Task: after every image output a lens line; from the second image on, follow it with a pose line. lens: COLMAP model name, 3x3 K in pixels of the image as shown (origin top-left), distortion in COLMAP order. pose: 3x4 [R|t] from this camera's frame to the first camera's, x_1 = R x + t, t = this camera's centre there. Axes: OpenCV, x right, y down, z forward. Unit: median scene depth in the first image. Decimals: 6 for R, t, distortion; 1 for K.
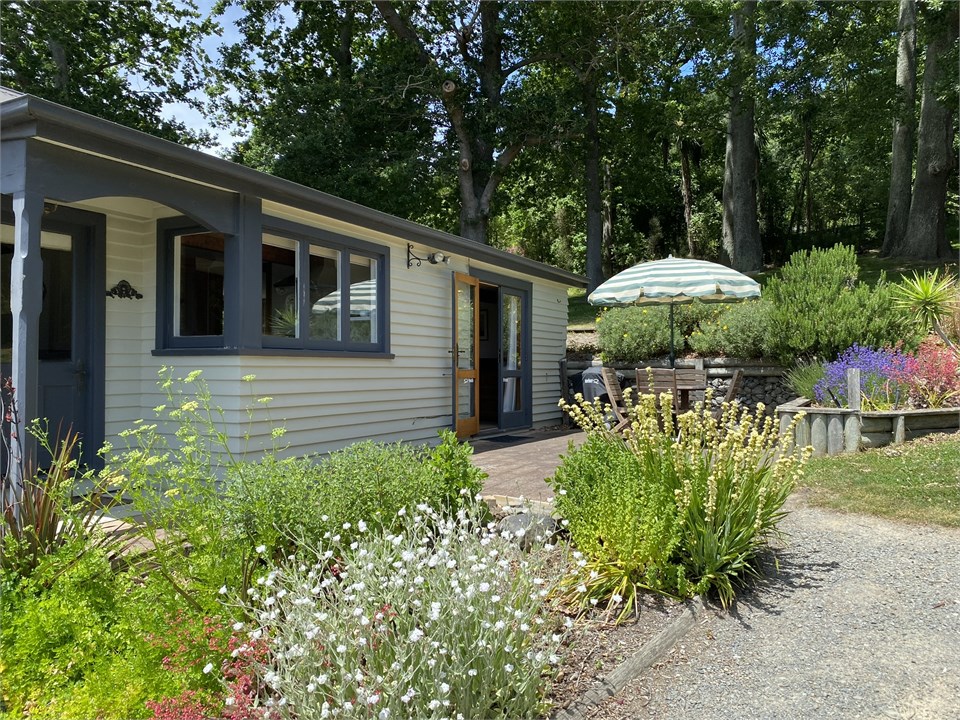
lens RADIAL K [[685.8, 0, 480.0], [0, 685.8, 360.0], [0, 0, 1]] dist [0.085145, -0.068823]
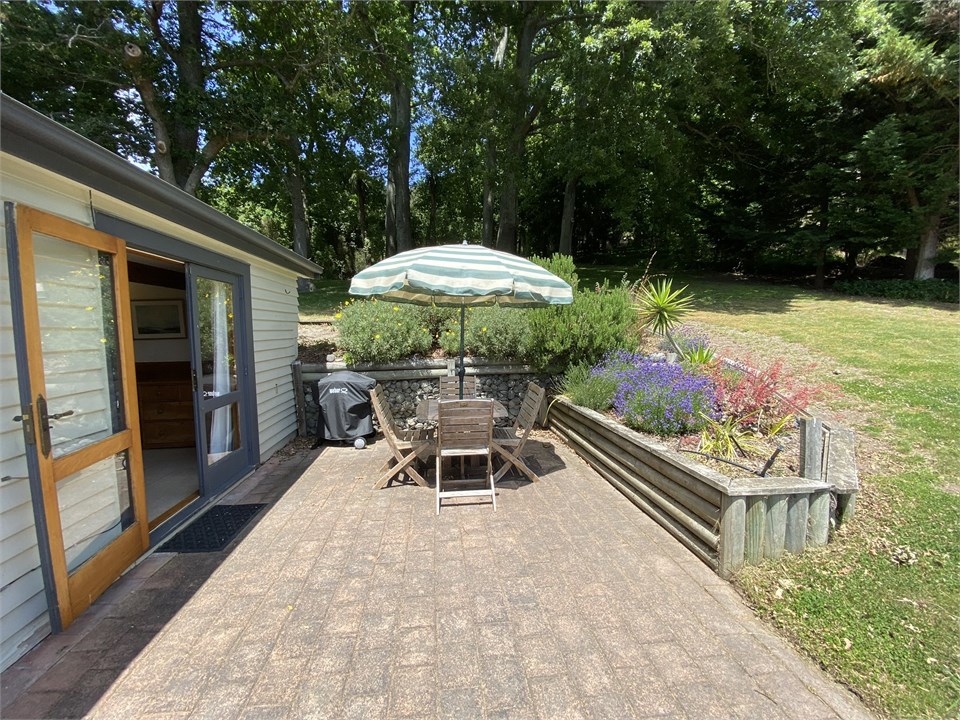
lens RADIAL K [[377.4, 0, 480.0], [0, 377.4, 360.0], [0, 0, 1]] dist [-0.025952, -0.000598]
pose [[0.805238, -0.058017, 0.590107, 0.034705], [0.002336, 0.995504, 0.094686, -0.049778], [-0.592948, -0.074867, 0.801753, 0.539139]]
